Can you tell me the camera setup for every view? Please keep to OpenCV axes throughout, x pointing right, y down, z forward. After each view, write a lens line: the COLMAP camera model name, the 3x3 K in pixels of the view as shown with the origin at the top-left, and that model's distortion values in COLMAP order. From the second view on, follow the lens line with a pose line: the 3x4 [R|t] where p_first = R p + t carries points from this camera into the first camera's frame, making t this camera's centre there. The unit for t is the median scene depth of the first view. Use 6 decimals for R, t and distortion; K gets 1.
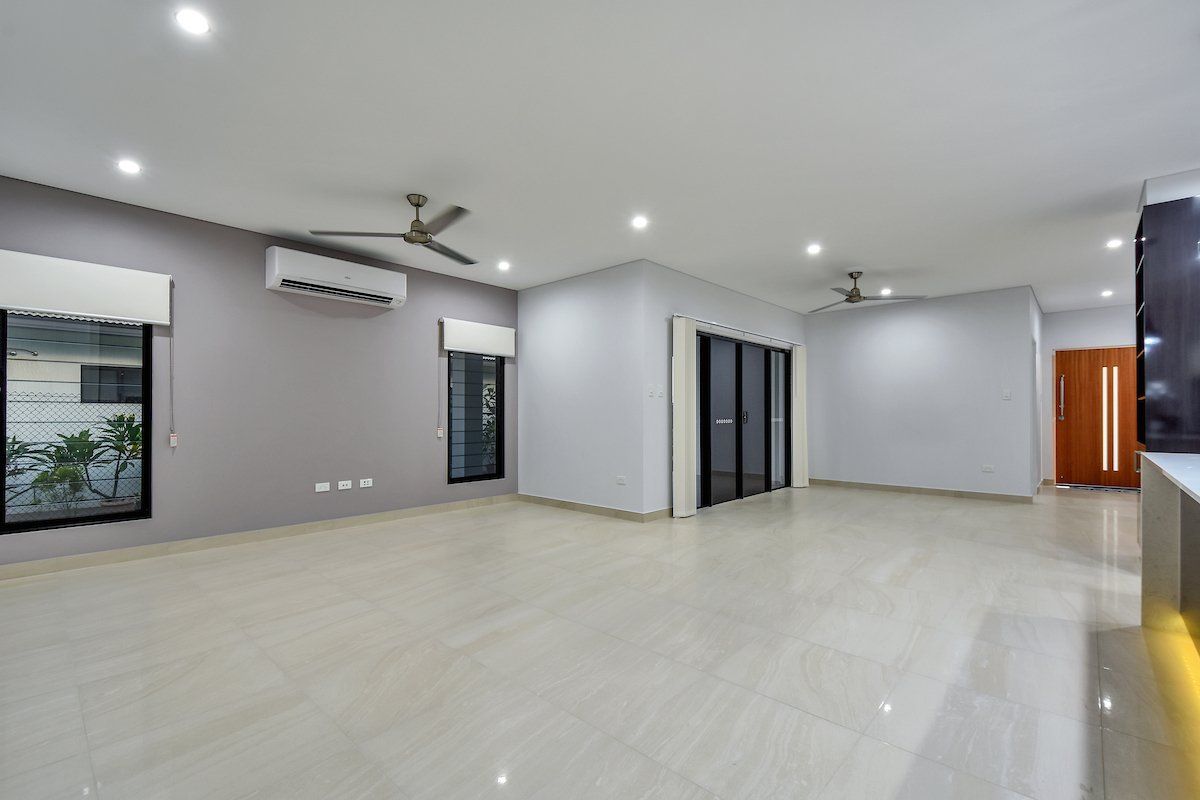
lens RADIAL K [[523.2, 0, 600.5], [0, 523.2, 414.1], [0, 0, 1]] dist [0.023678, -0.008645]
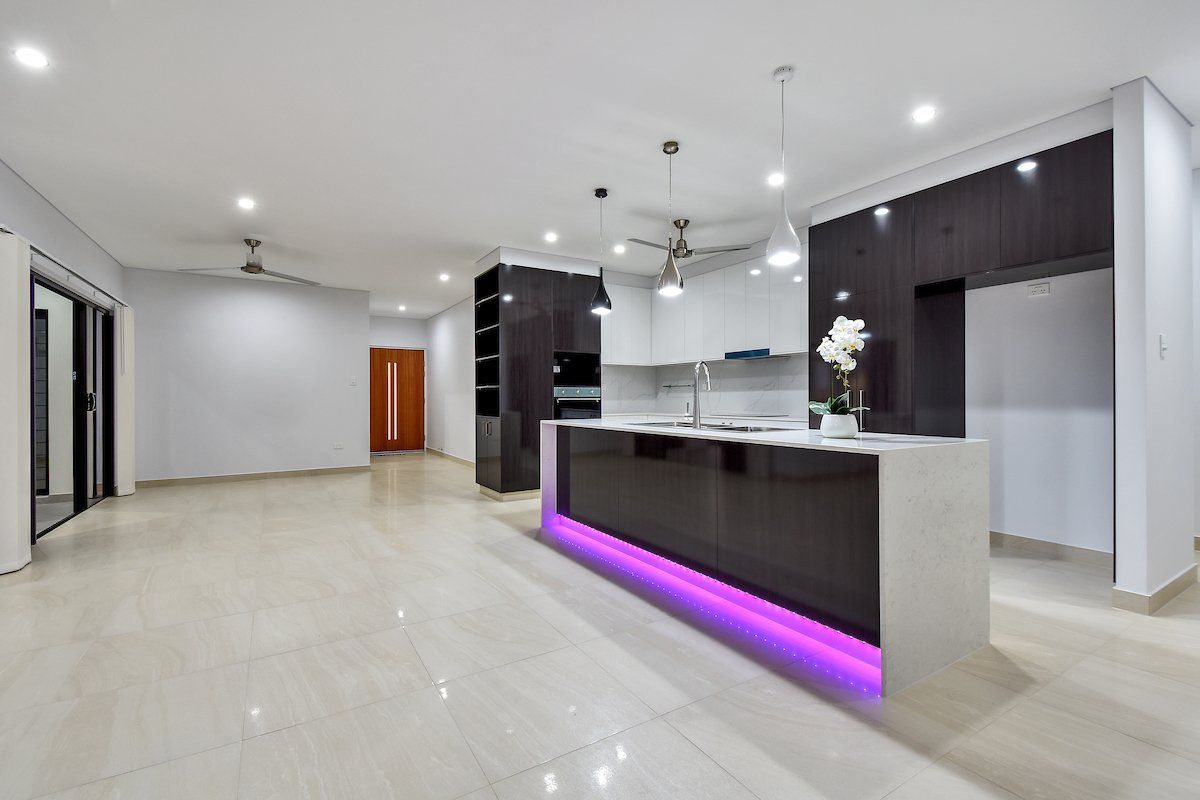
lens RADIAL K [[523.2, 0, 598.8], [0, 523.2, 396.5], [0, 0, 1]] dist [0.023678, -0.008645]
pose [[0.271097, 0.000049, 0.962552, -0.248072], [0.003768, 0.999992, -0.001113, 0.001650], [-0.962545, 0.003929, 0.271095, 0.206426]]
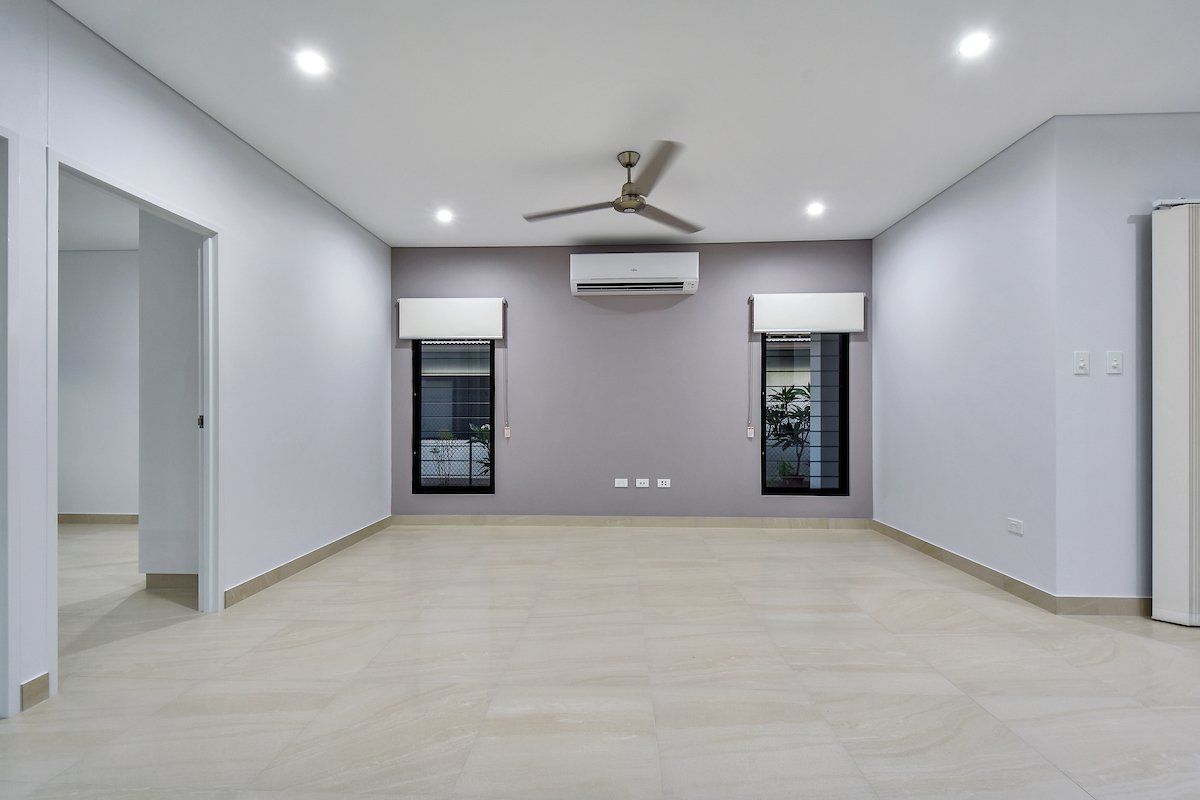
lens RADIAL K [[523.2, 0, 594.1], [0, 523.2, 413.3], [0, 0, 1]] dist [0.023678, -0.008645]
pose [[0.643693, 0.001240, -0.765283, 0.190237], [0.003258, 0.999985, 0.004361, 0.000578], [0.765277, -0.005300, 0.643679, 0.291925]]
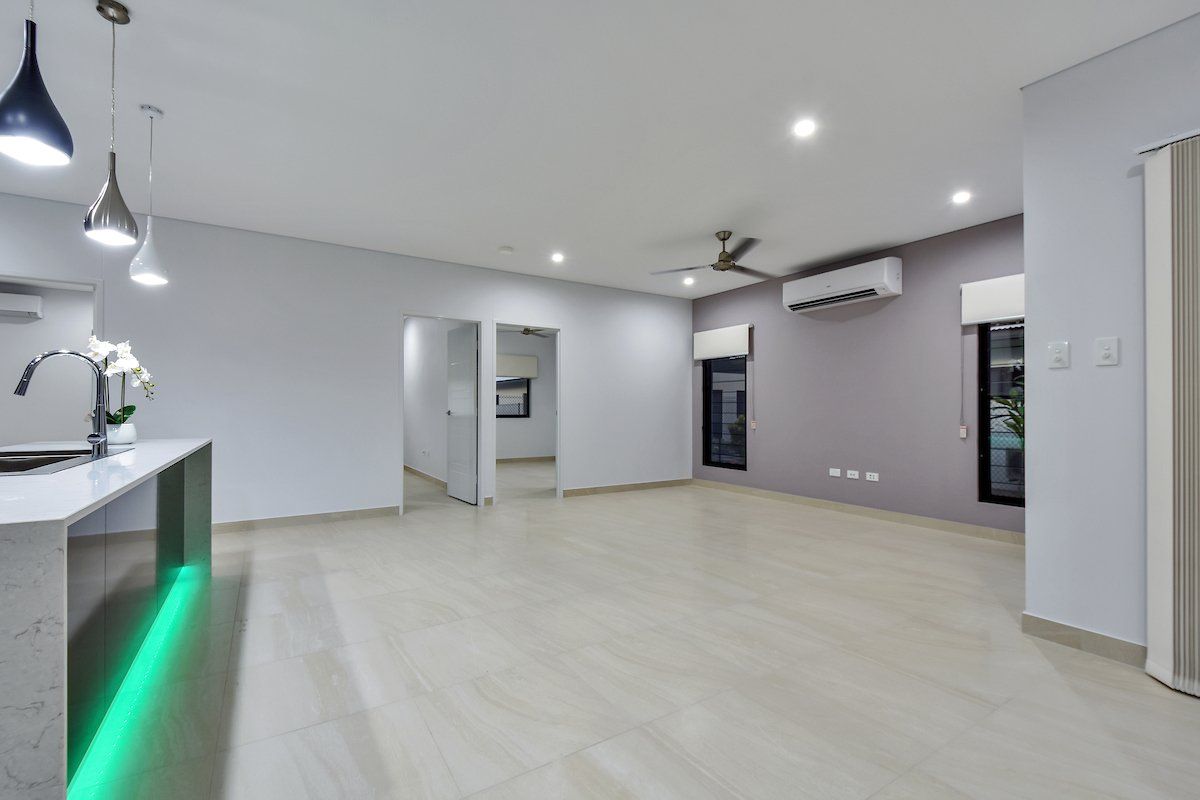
lens RADIAL K [[523.2, 0, 593.6], [0, 523.2, 406.5], [0, 0, 1]] dist [0.023678, -0.008645]
pose [[-0.270129, -0.005915, -0.962806, 0.658087], [-0.002998, 0.999981, -0.005303, 0.002989], [0.962820, 0.001454, -0.270141, 0.743120]]
